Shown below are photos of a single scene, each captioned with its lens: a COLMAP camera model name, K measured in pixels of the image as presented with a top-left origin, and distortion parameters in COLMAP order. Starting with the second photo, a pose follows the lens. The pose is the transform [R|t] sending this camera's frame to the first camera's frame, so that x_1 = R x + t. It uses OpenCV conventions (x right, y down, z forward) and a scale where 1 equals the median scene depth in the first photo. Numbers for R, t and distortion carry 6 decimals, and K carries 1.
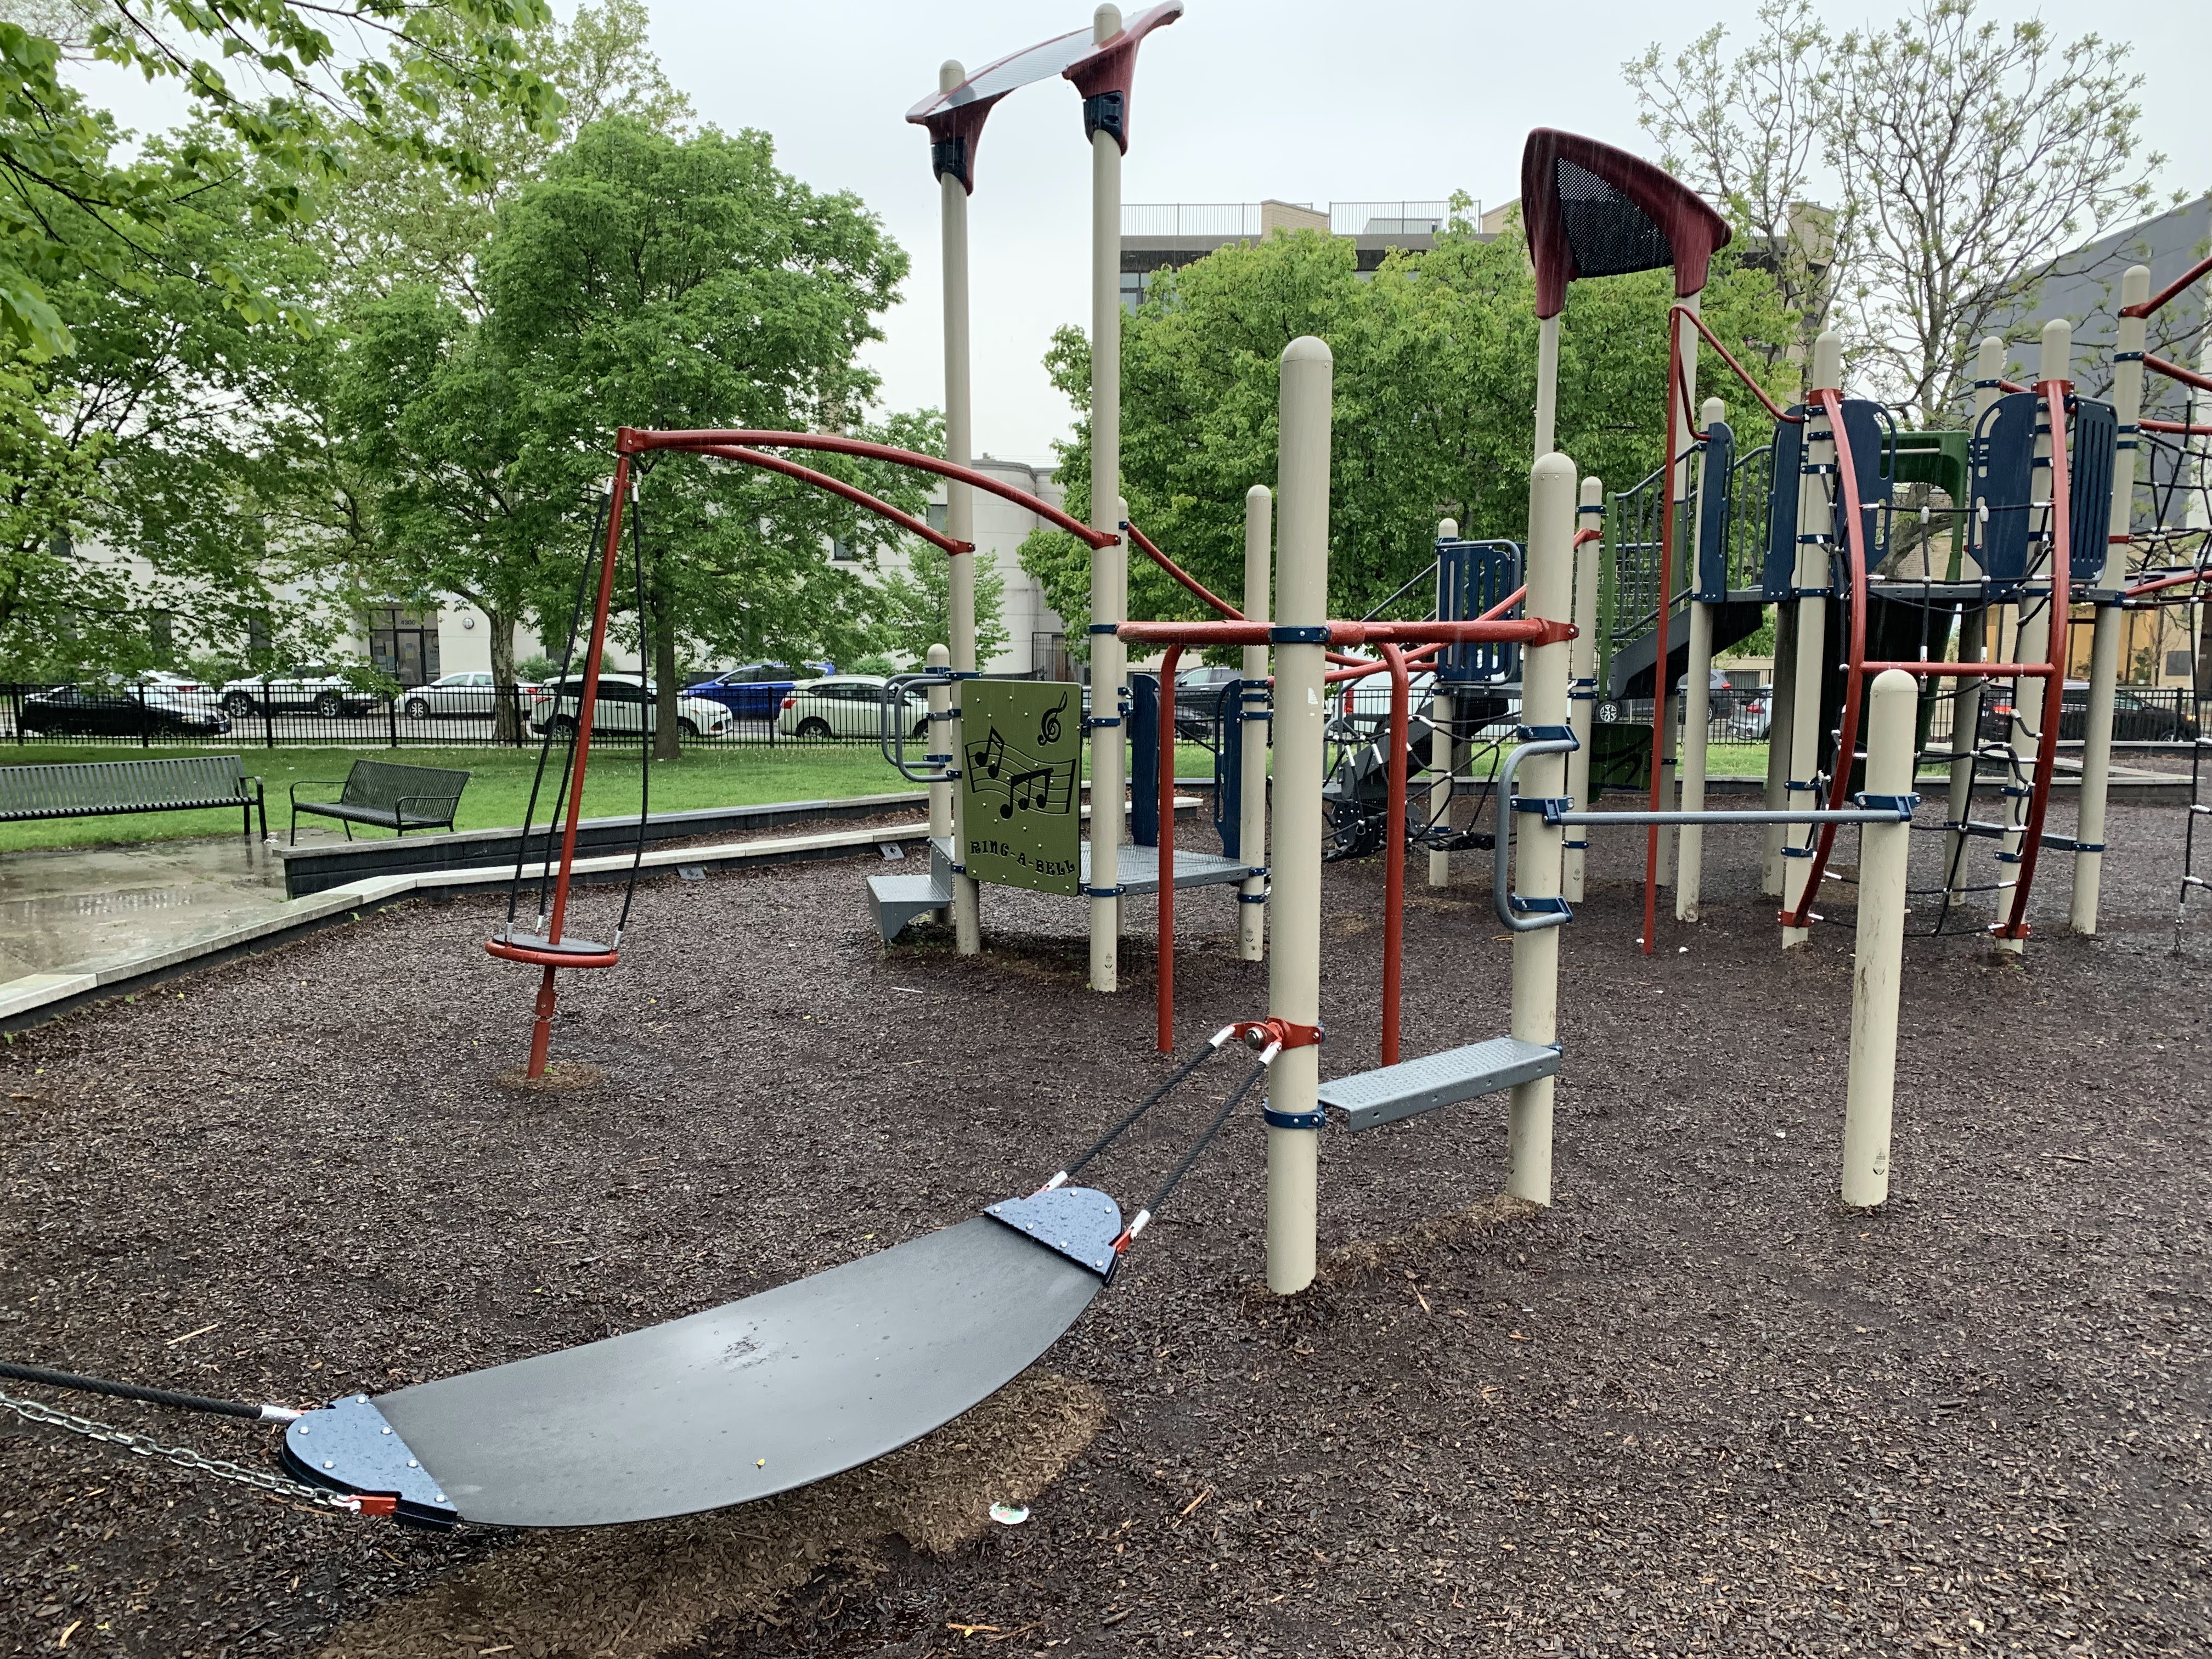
lens RADIAL K [[1670.9, 0, 1105.9], [0, 1670.9, 847.4], [0, 0, 1]] dist [0.041916, -0.045987]
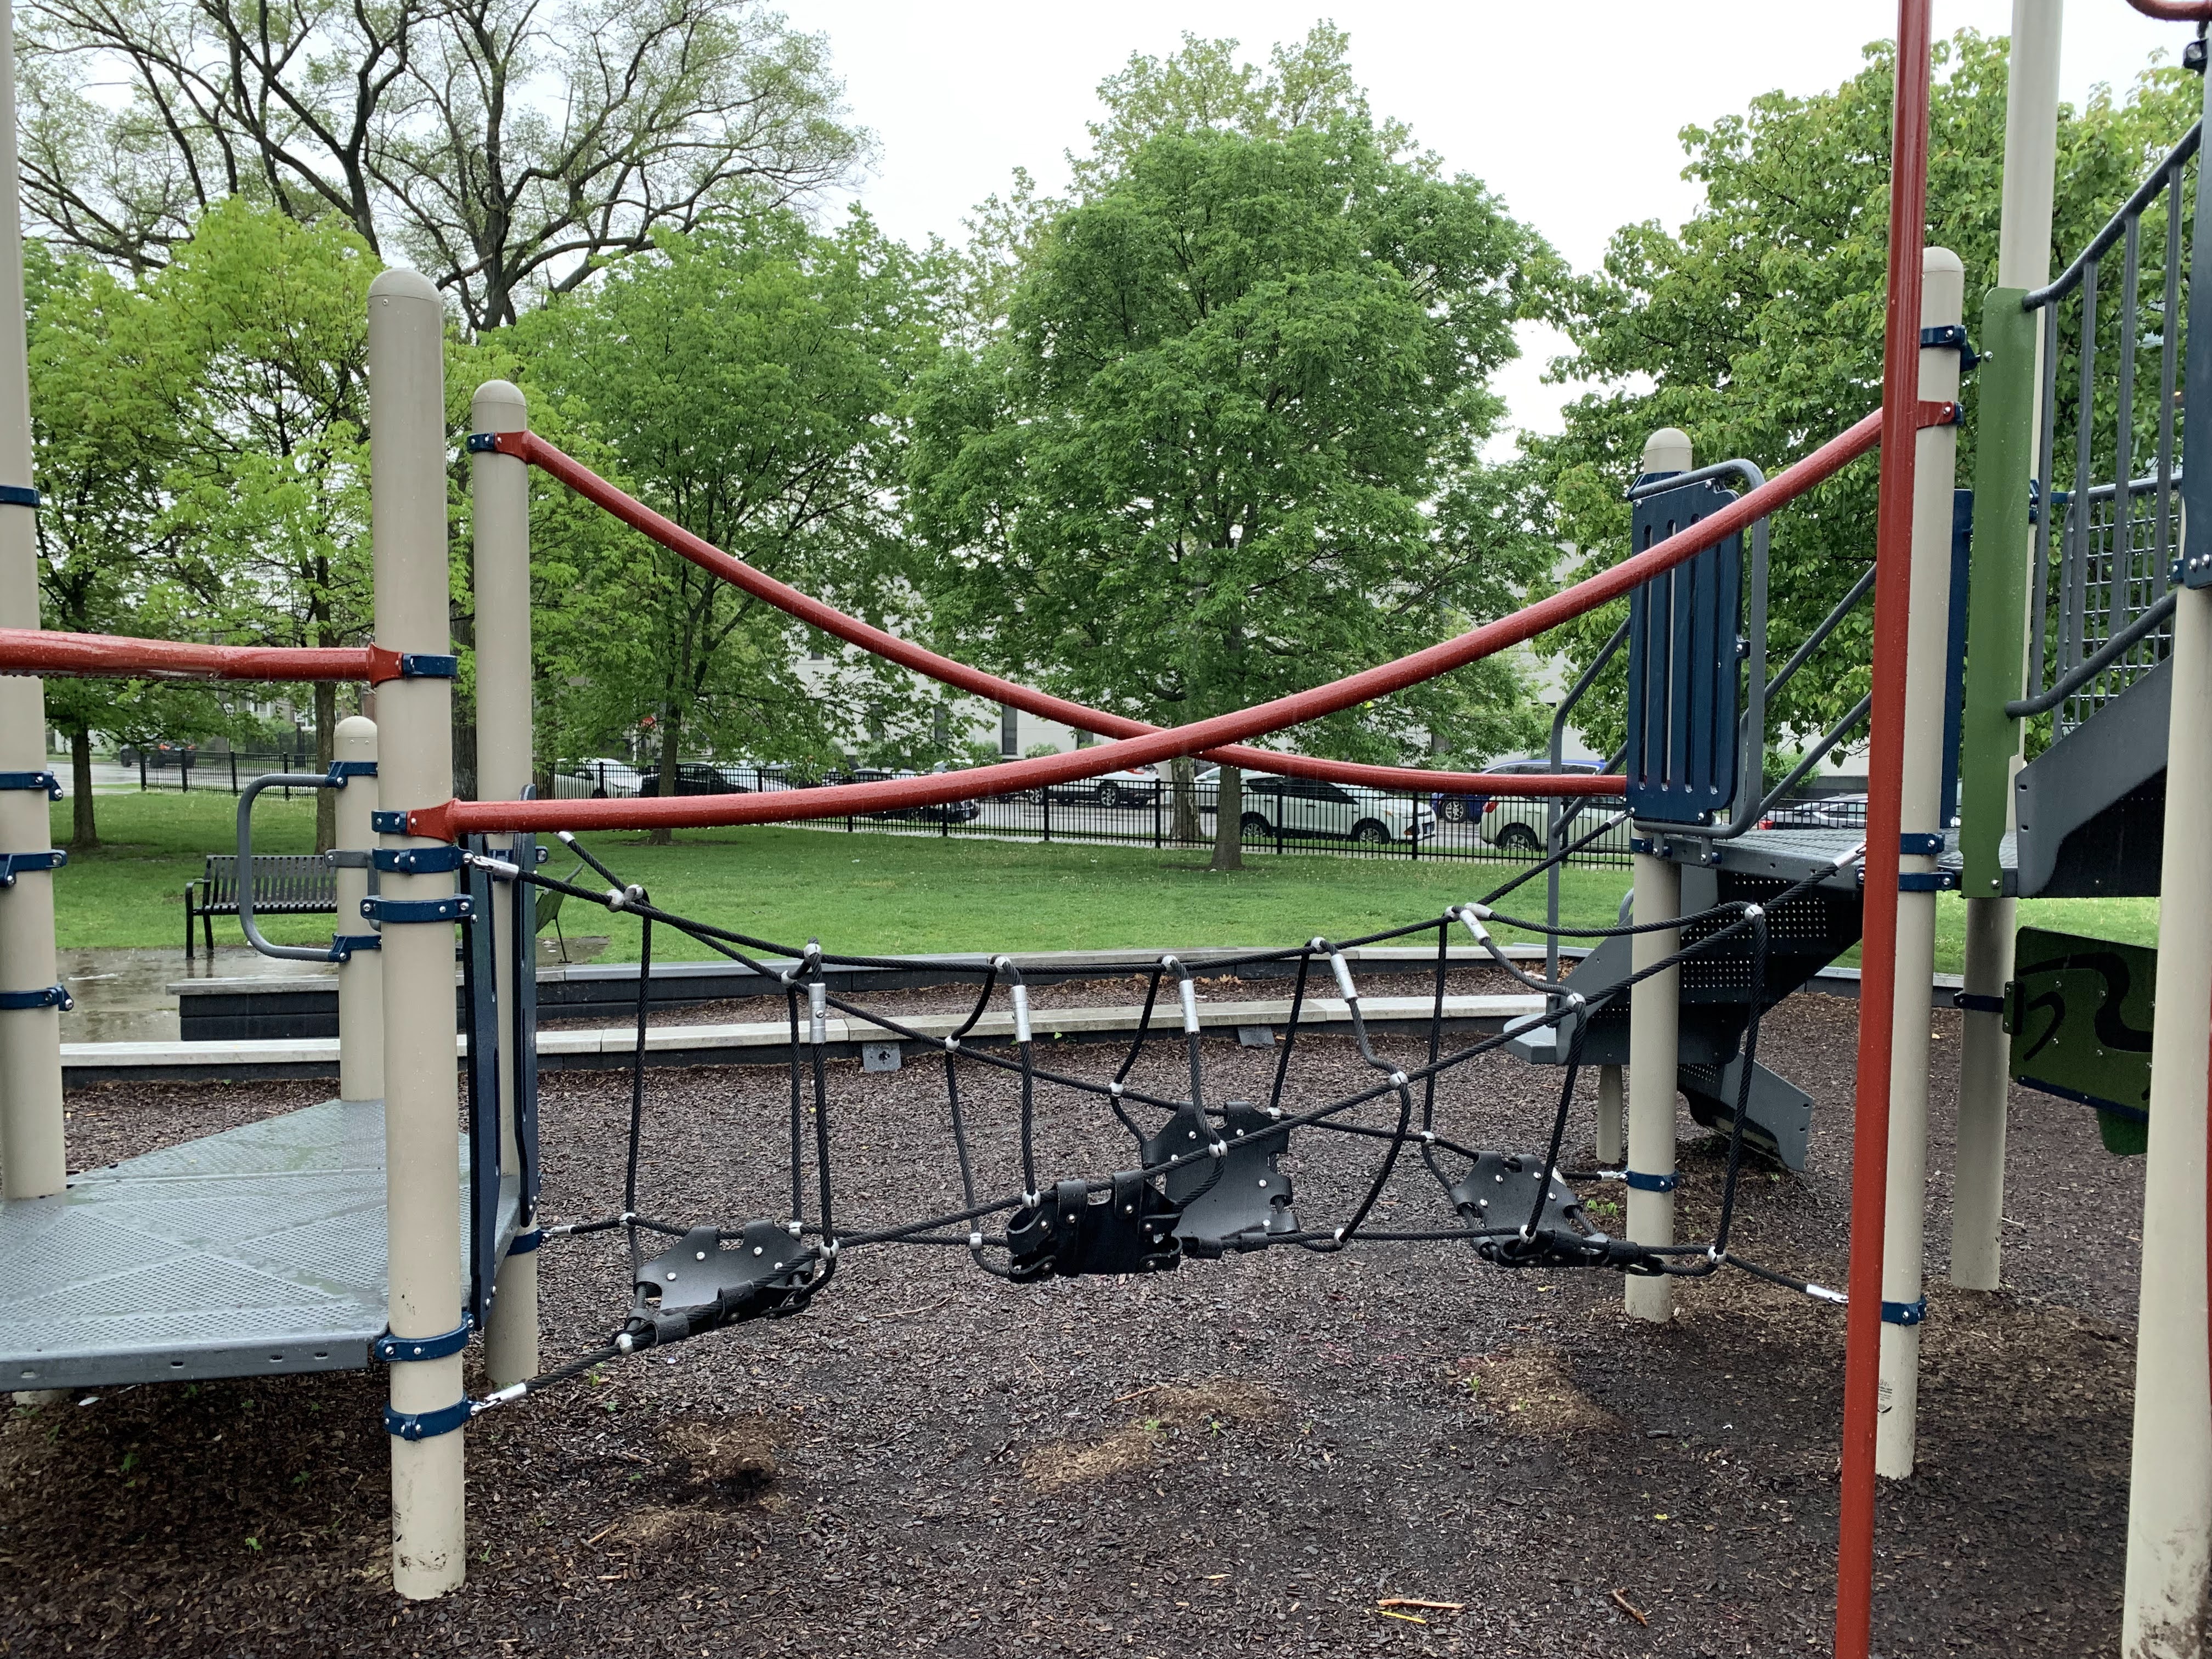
lens RADIAL K [[1670.9, 0, 1084.5], [0, 1670.9, 834.1], [0, 0, 1]] dist [0.041916, -0.045987]
pose [[0.845329, 0.042211, -0.532576, 0.127050], [-0.076764, 0.996126, -0.042893, -0.028873], [0.528703, 0.077142, 0.845294, 0.242907]]
